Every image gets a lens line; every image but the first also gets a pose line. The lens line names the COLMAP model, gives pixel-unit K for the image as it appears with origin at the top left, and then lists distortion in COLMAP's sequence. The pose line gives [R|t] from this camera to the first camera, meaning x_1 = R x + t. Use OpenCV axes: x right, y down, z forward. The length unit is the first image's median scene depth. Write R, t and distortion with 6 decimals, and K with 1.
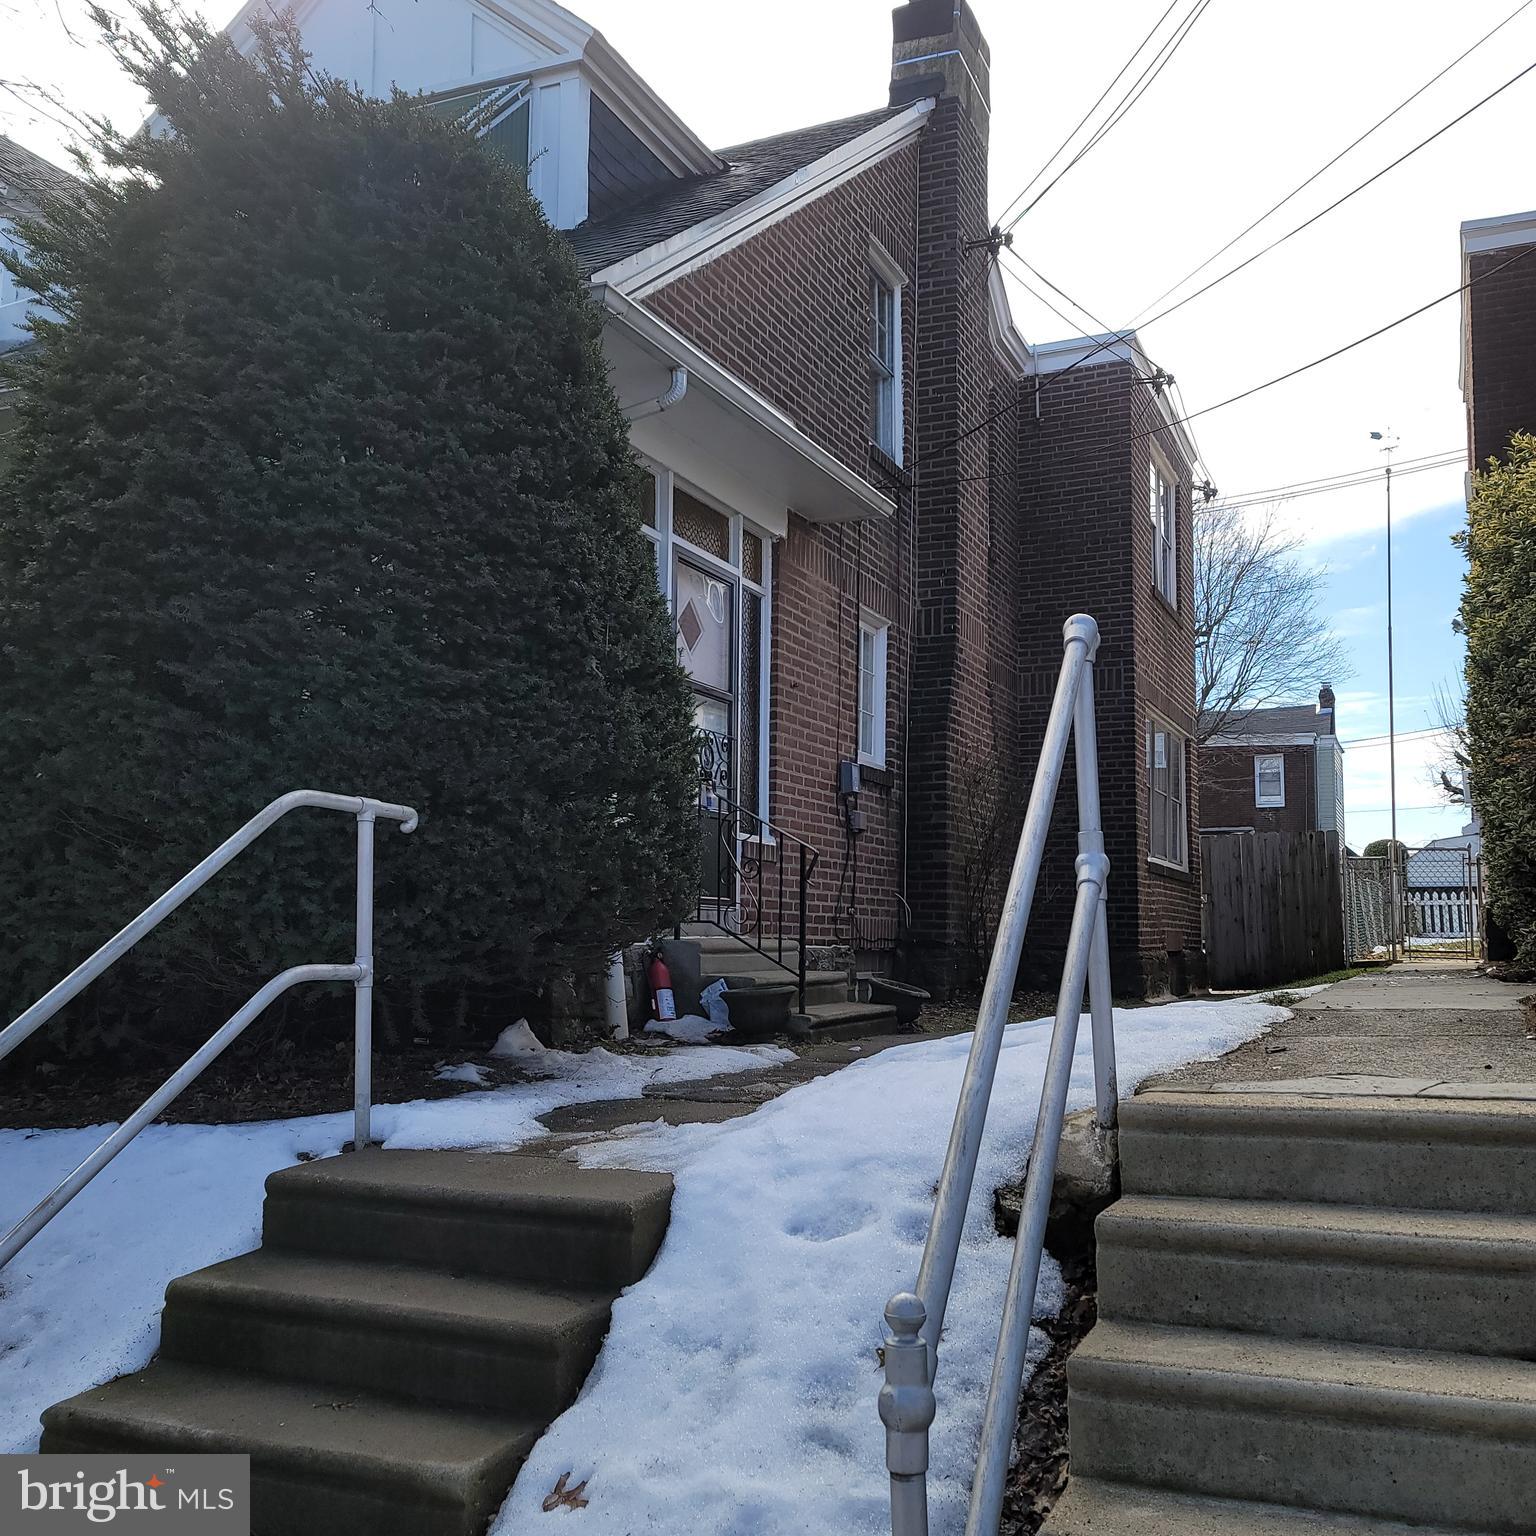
lens RADIAL K [[1511.1, 0, 765.6], [0, 1511.1, 783.8], [0, 0, 1]] dist [0.056640, -0.015940]
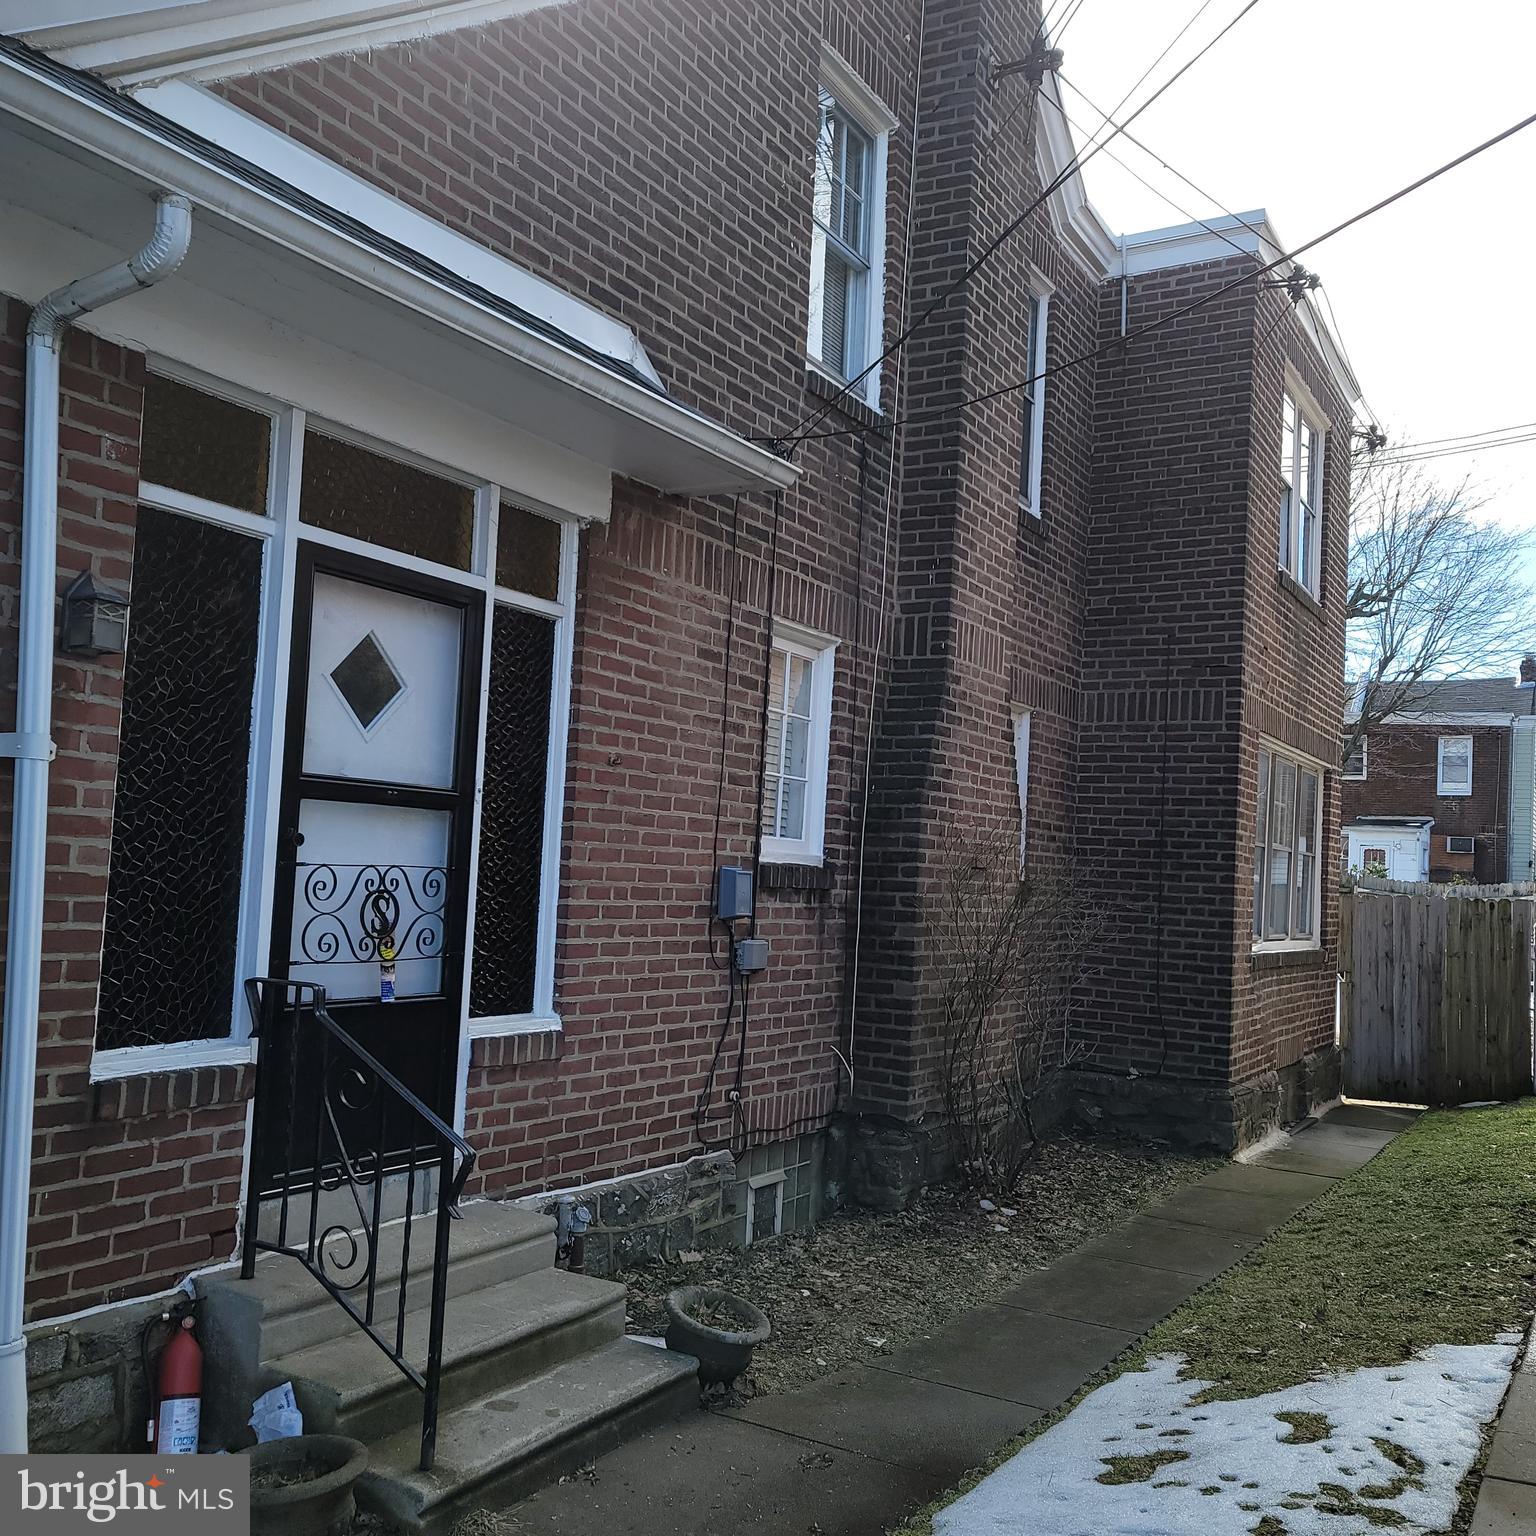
lens RADIAL K [[1511.1, 0, 765.6], [0, 1511.1, 783.8], [0, 0, 1]] dist [0.056640, -0.015940]
pose [[0.993687, 0.035535, -0.106411, 0.166410], [-0.031057, 0.998573, 0.043447, -0.096461], [0.107803, -0.039868, 0.993373, 0.446332]]
